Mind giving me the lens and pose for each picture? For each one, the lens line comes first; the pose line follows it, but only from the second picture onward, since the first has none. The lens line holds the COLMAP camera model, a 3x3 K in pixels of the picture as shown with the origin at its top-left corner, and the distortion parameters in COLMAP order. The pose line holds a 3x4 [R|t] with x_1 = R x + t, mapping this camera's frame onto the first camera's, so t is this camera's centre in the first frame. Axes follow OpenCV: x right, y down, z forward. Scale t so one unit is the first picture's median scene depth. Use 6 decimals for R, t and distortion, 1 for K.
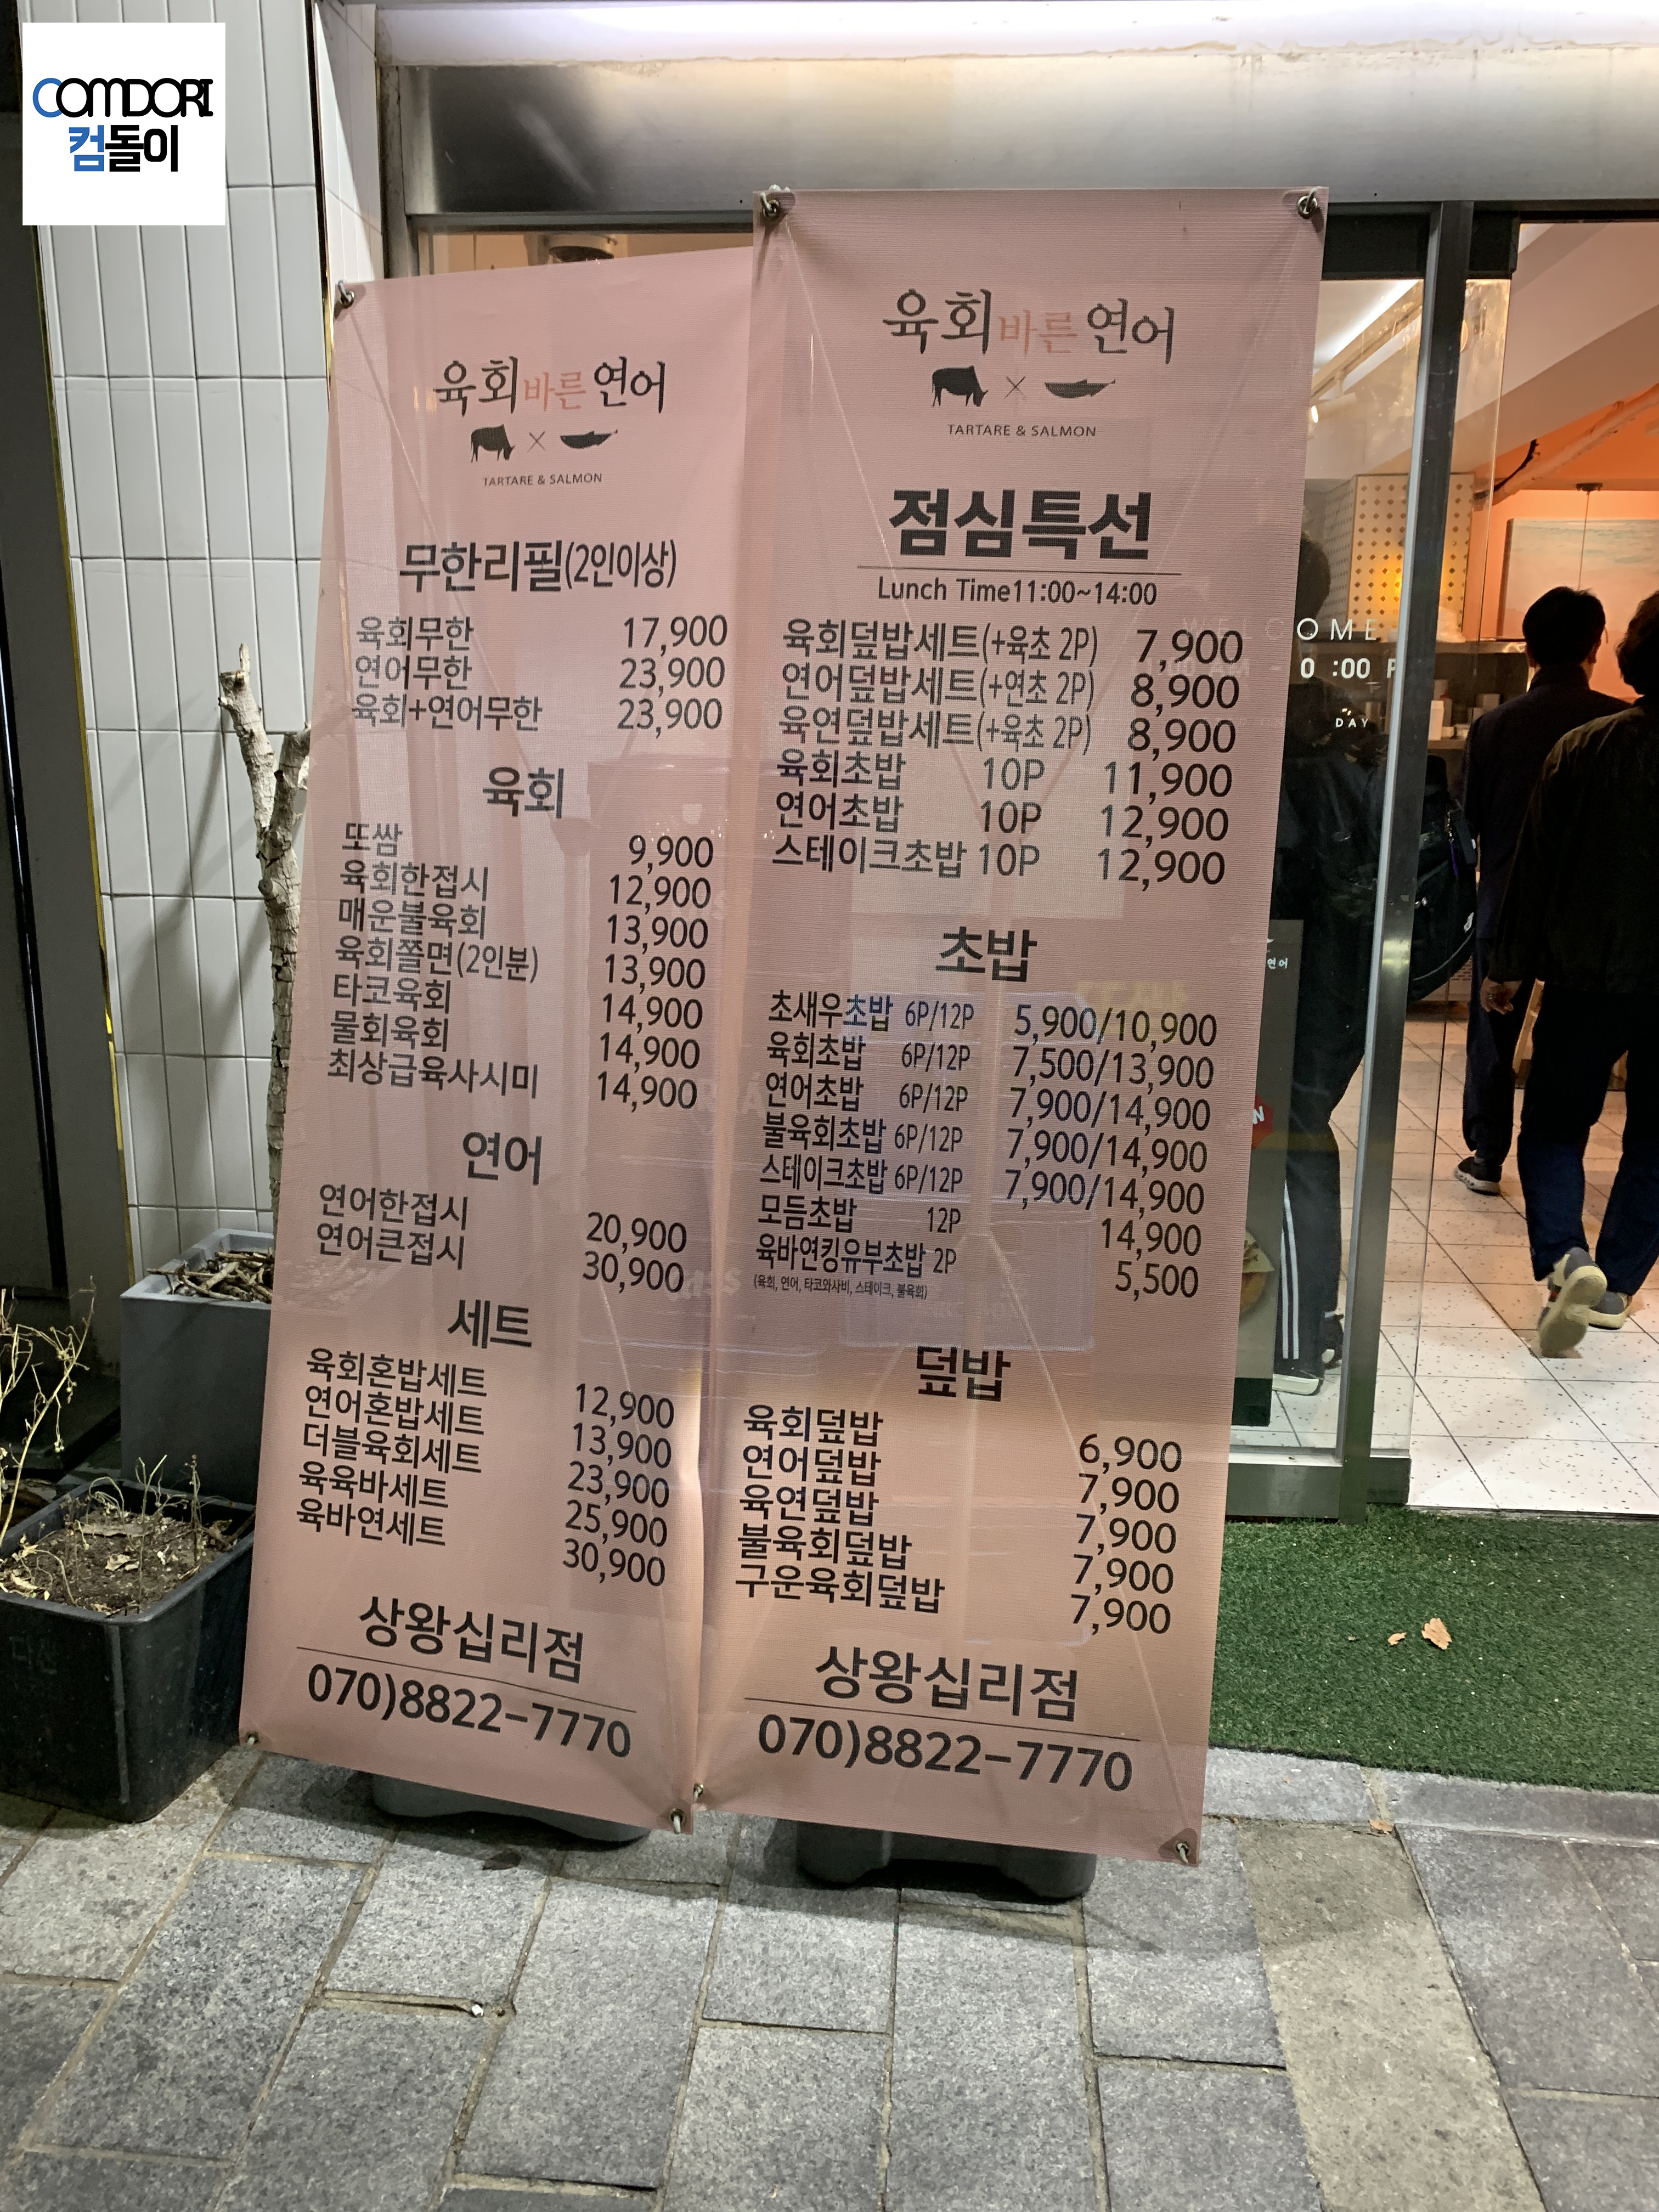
lens RADIAL K [[1728.4, 0, 911.2], [0, 1728.4, 1080.3], [0, 0, 1]] dist [-0.011339, 0.009293]
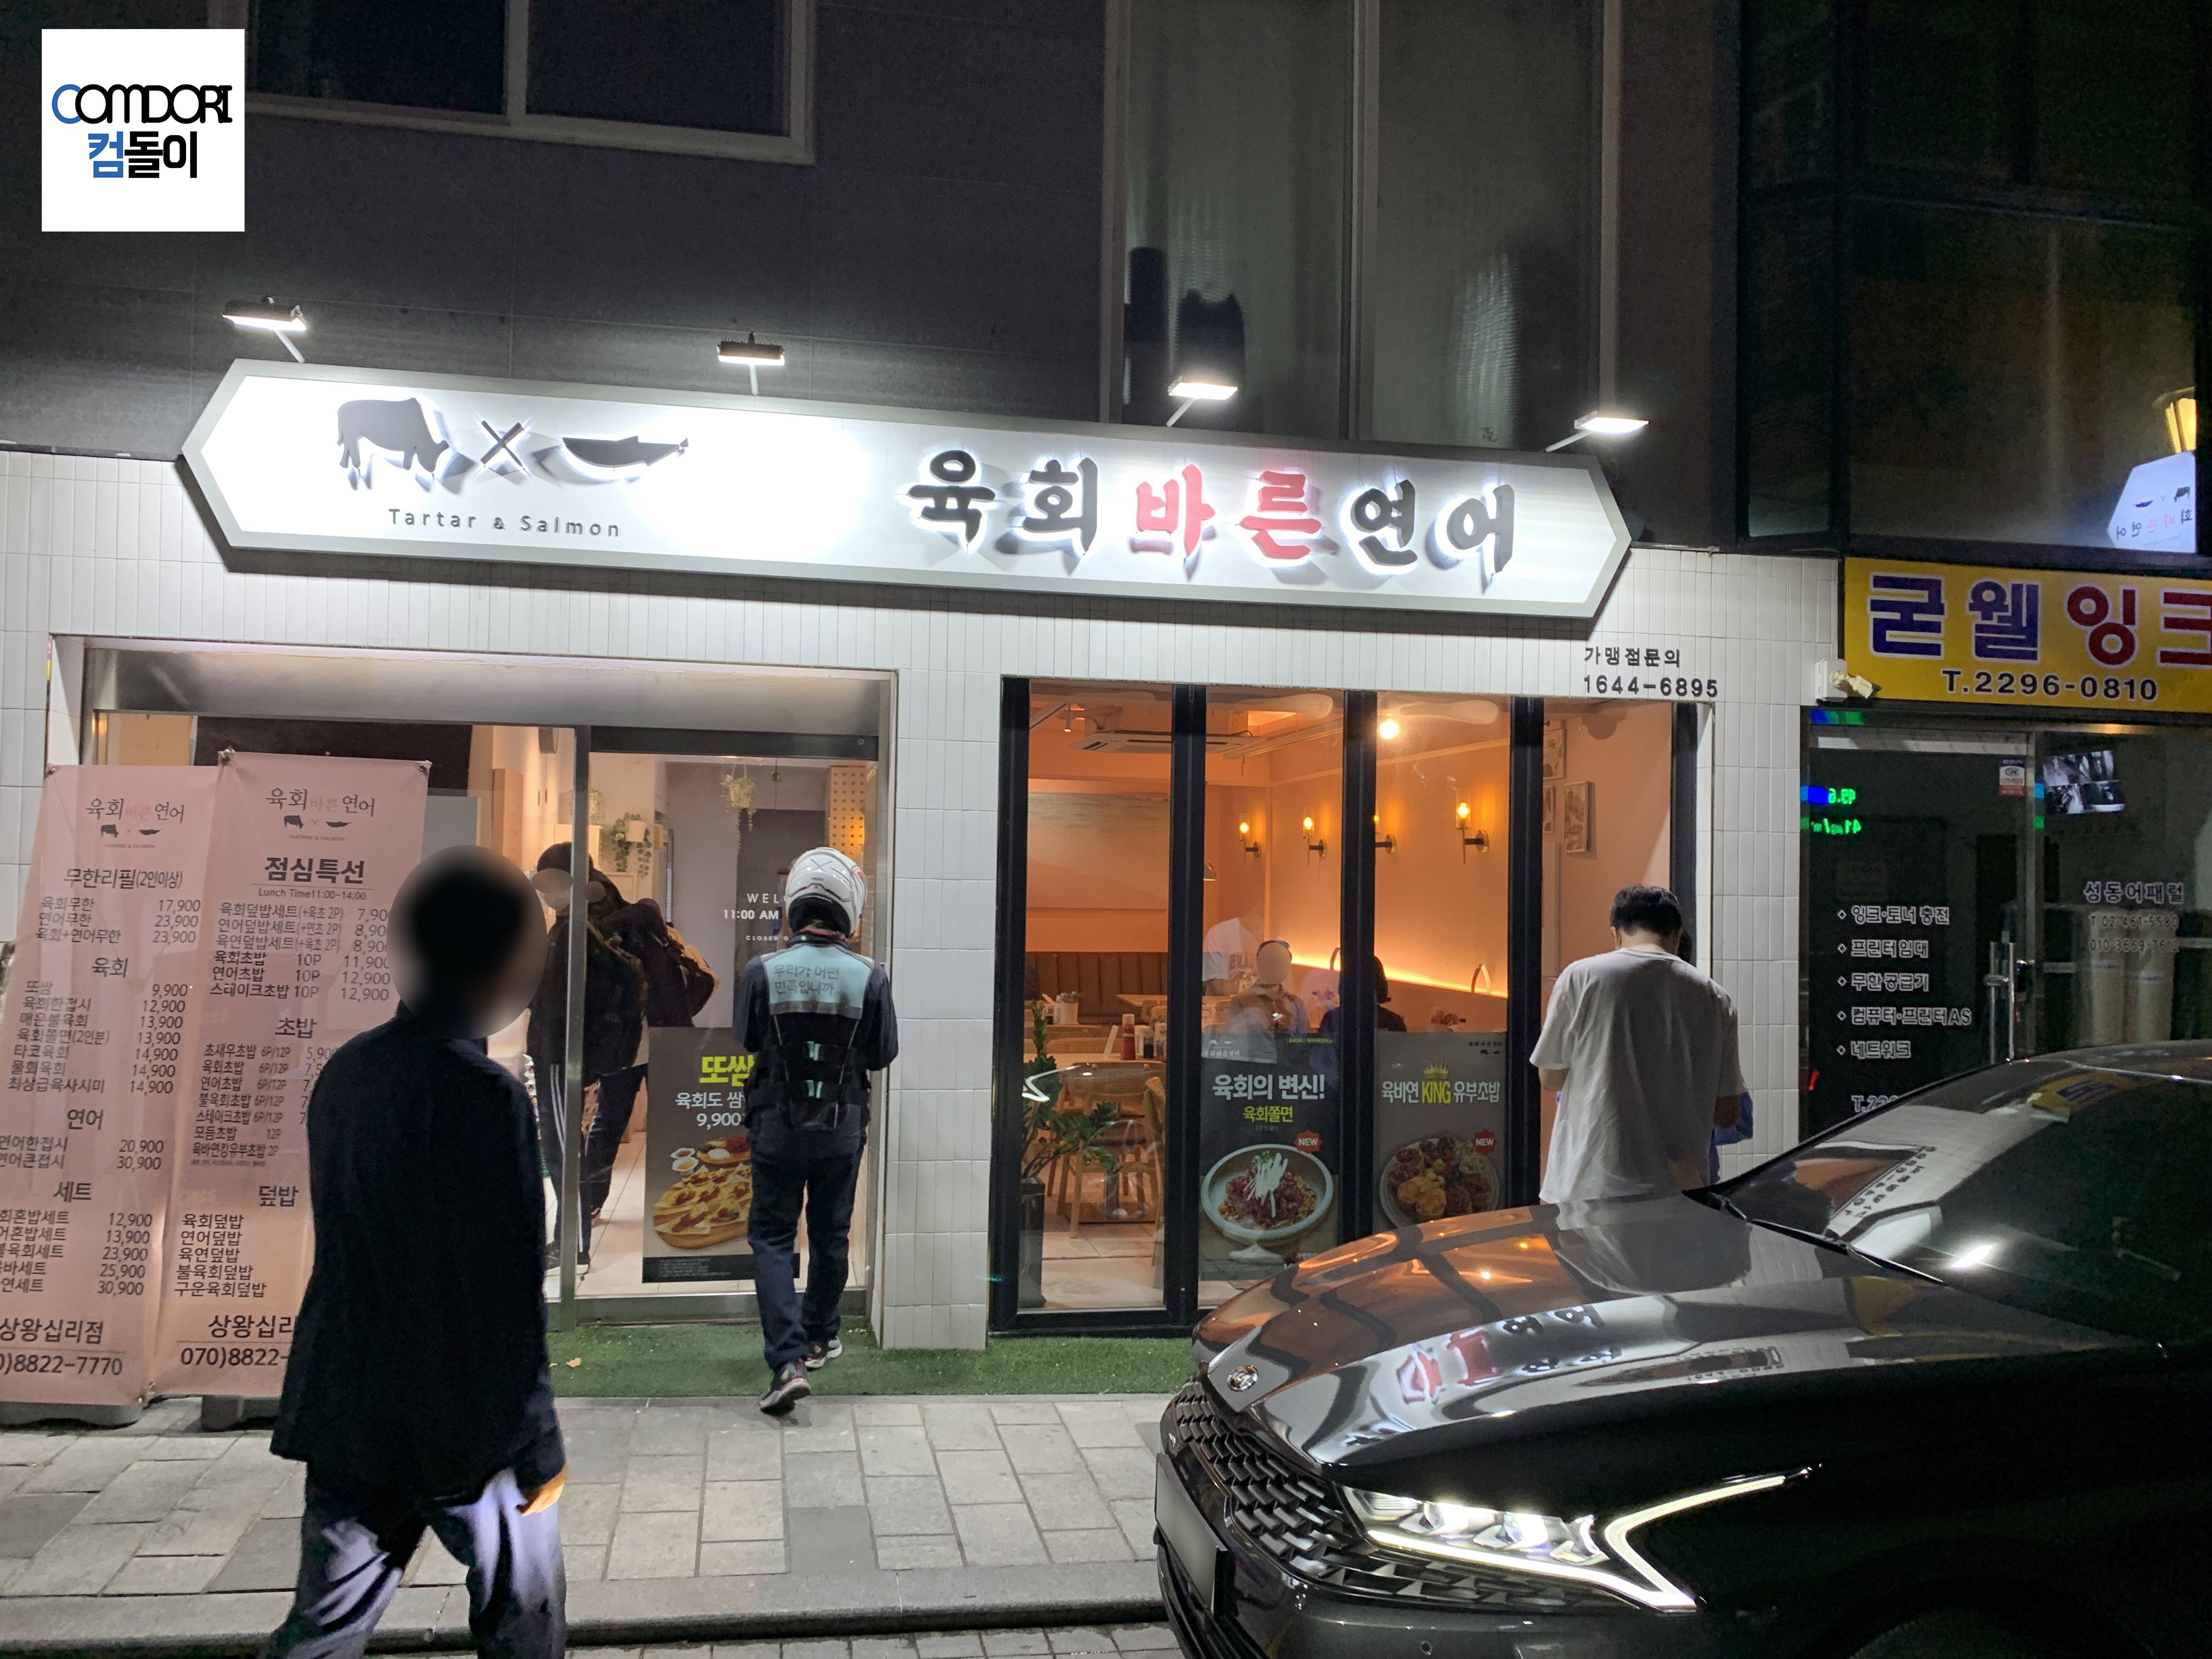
lens RADIAL K [[1728.4, 0, 1150.8], [0, 1728.4, 841.9], [0, 0, 1]] dist [-0.011339, 0.009293]
pose [[0.970901, 0.013243, 0.239113, 0.642890], [0.045093, 0.970501, -0.236845, 0.315385], [-0.235196, 0.240735, 0.941663, -1.751667]]
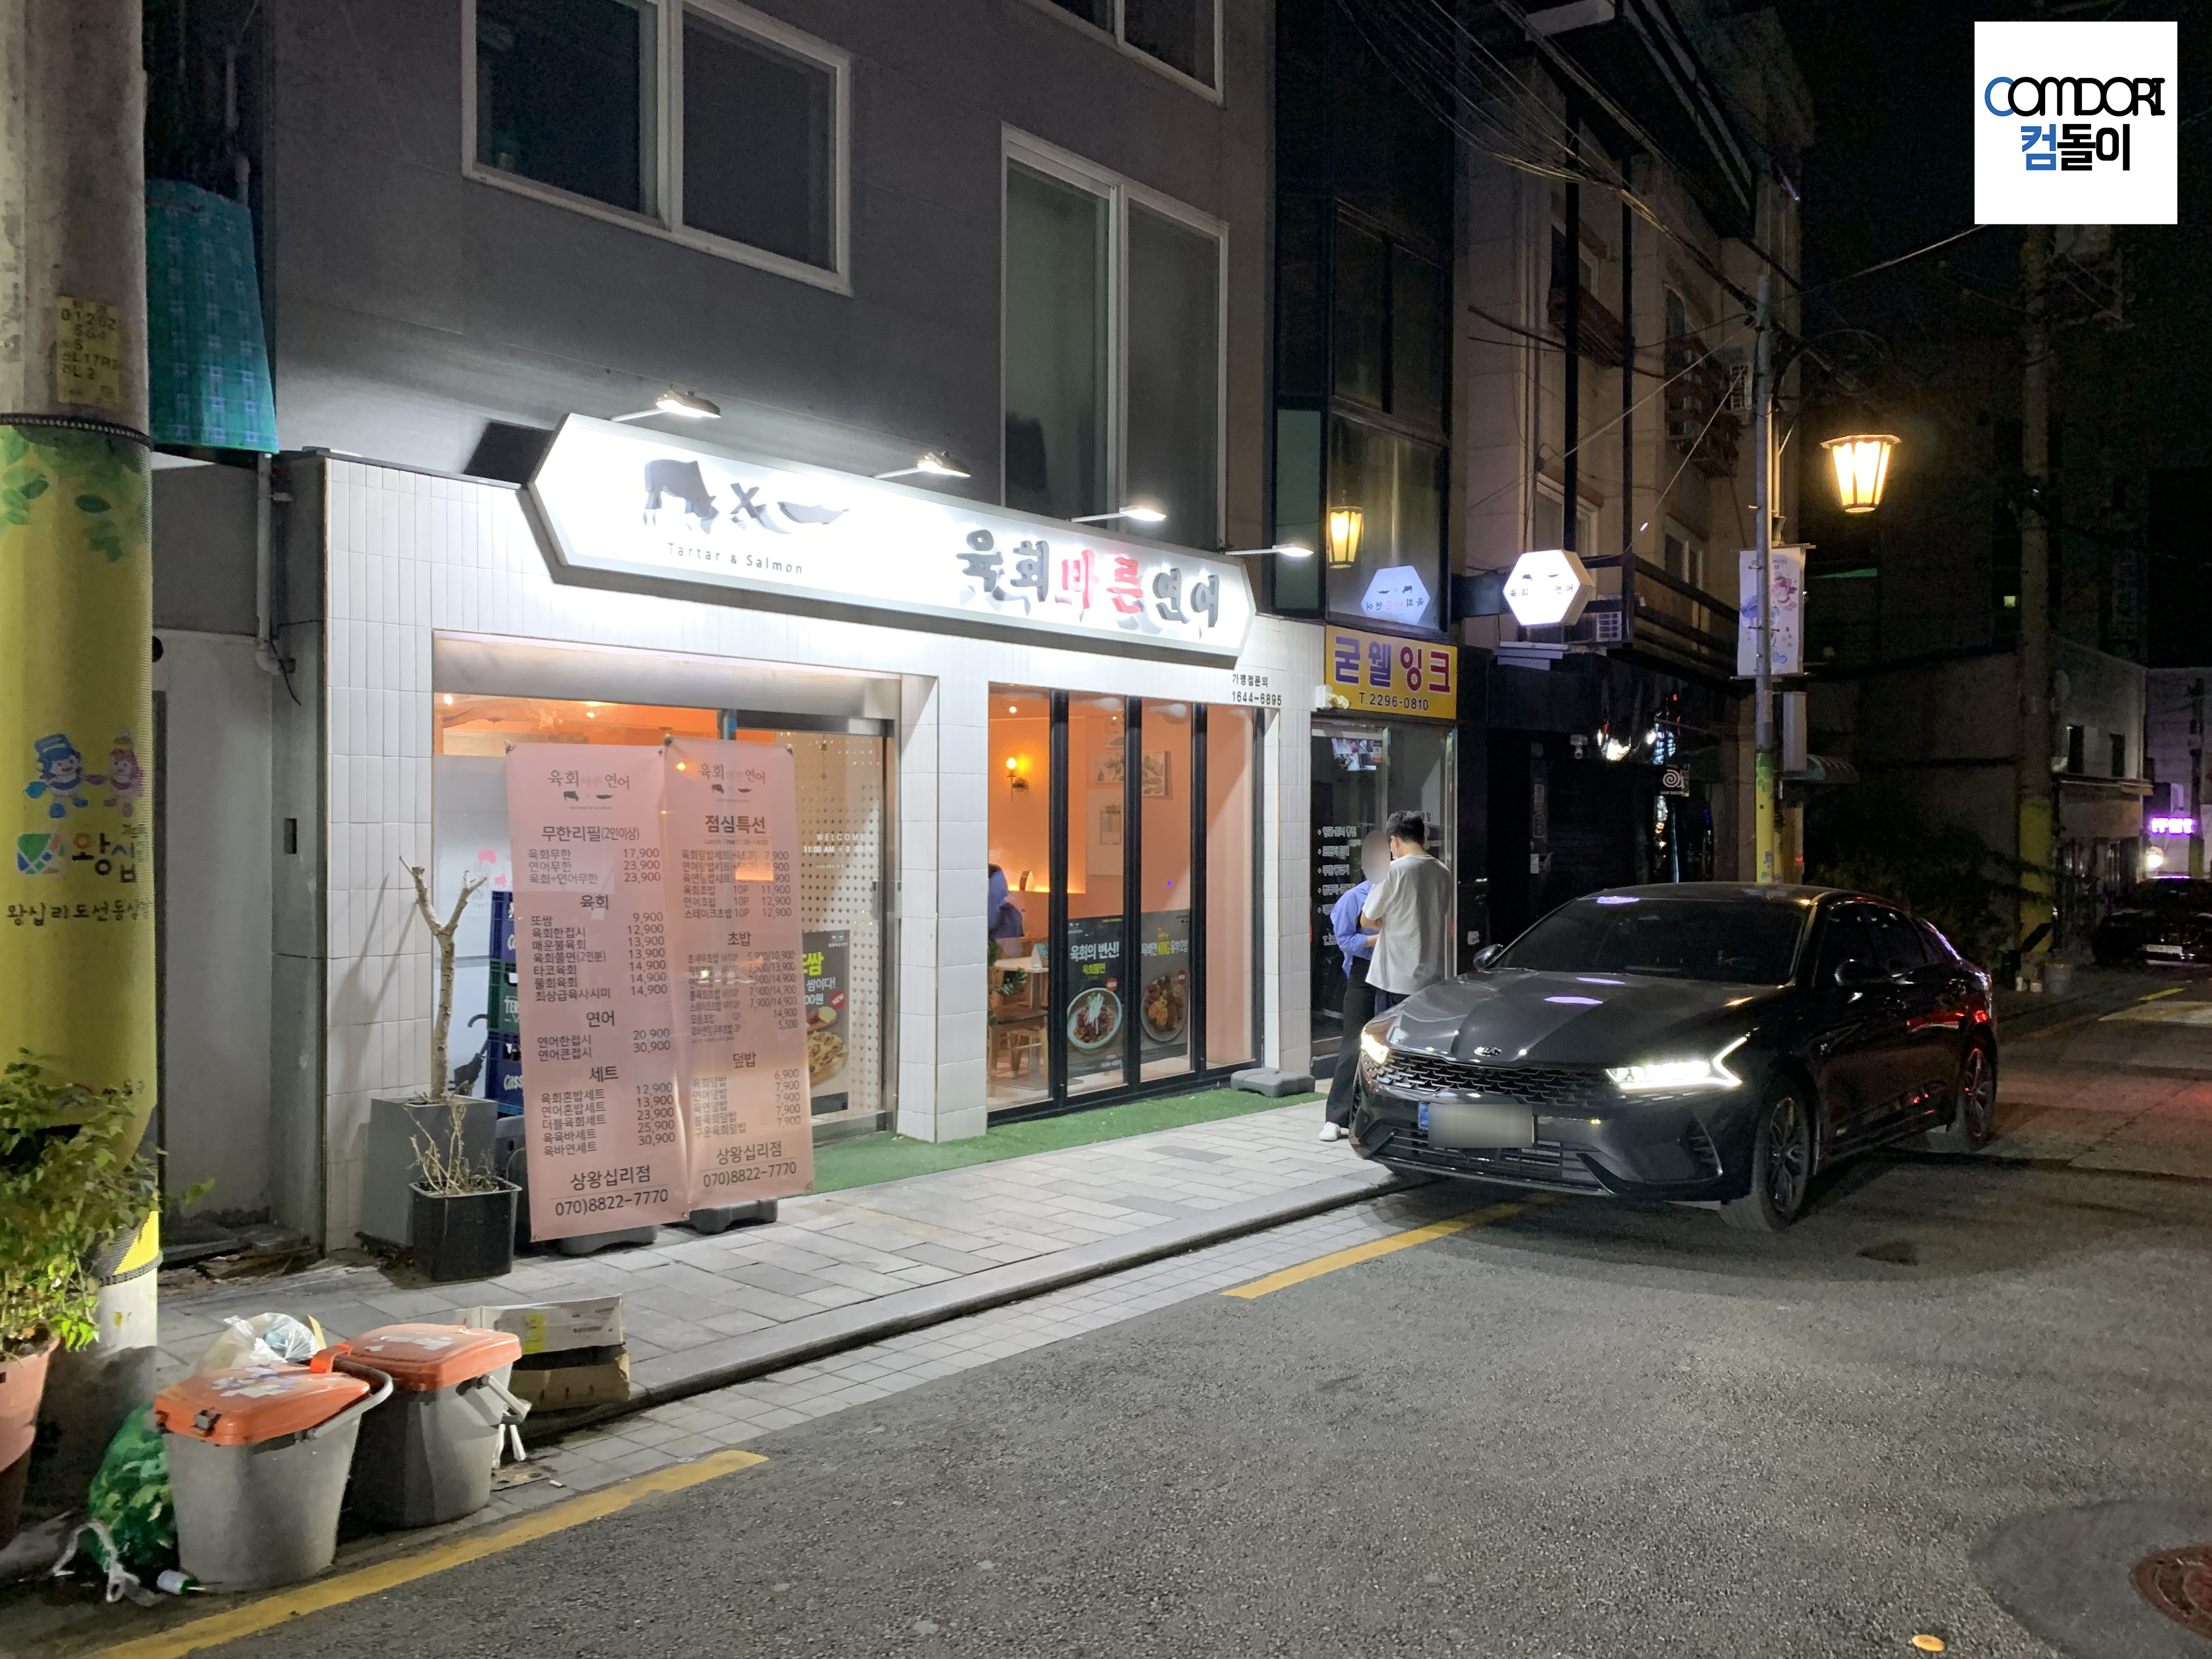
lens RADIAL K [[1728.4, 0, 1114.4], [0, 1728.4, 843.3], [0, 0, 1]] dist [-0.011339, 0.009293]
pose [[0.582516, -0.020469, 0.812561, -2.306035], [0.180473, 0.977987, -0.104743, 0.236884], [-0.792530, 0.207660, 0.573387, -1.643117]]
